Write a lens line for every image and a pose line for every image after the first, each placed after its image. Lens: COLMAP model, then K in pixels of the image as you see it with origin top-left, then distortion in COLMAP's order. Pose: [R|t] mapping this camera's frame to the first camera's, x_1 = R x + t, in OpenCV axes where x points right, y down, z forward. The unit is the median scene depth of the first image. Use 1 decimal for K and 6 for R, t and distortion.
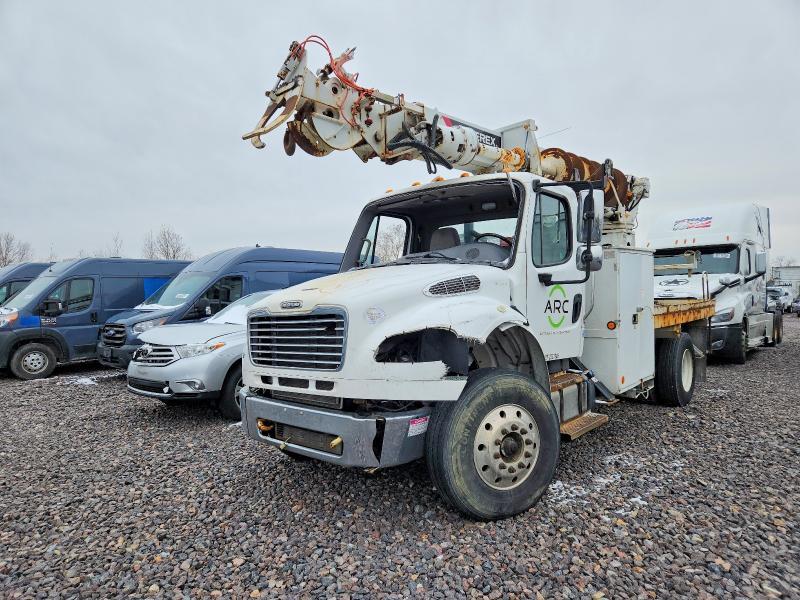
lens RADIAL K [[673.7, 0, 400.0], [0, 673.7, 300.0], [0, 0, 1]] dist [0.009875, 0.002161]
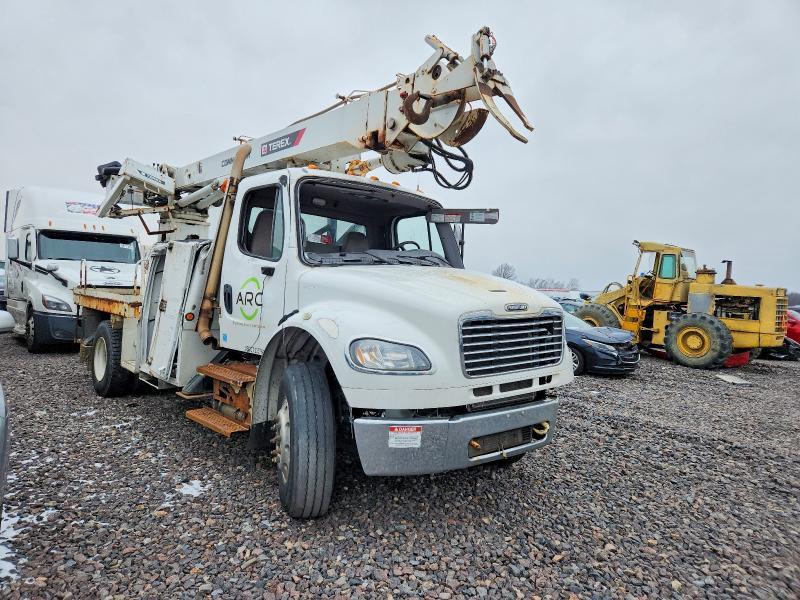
lens RADIAL K [[623.9, 0, 400.0], [0, 623.9, 300.0], [0, 0, 1]] dist [0.002876, 0.000390]
pose [[-0.029730, -0.004407, 0.999548, -1.051053], [-0.038152, 0.999267, 0.003271, -0.000144], [-0.998830, -0.038037, -0.029877, 1.177825]]
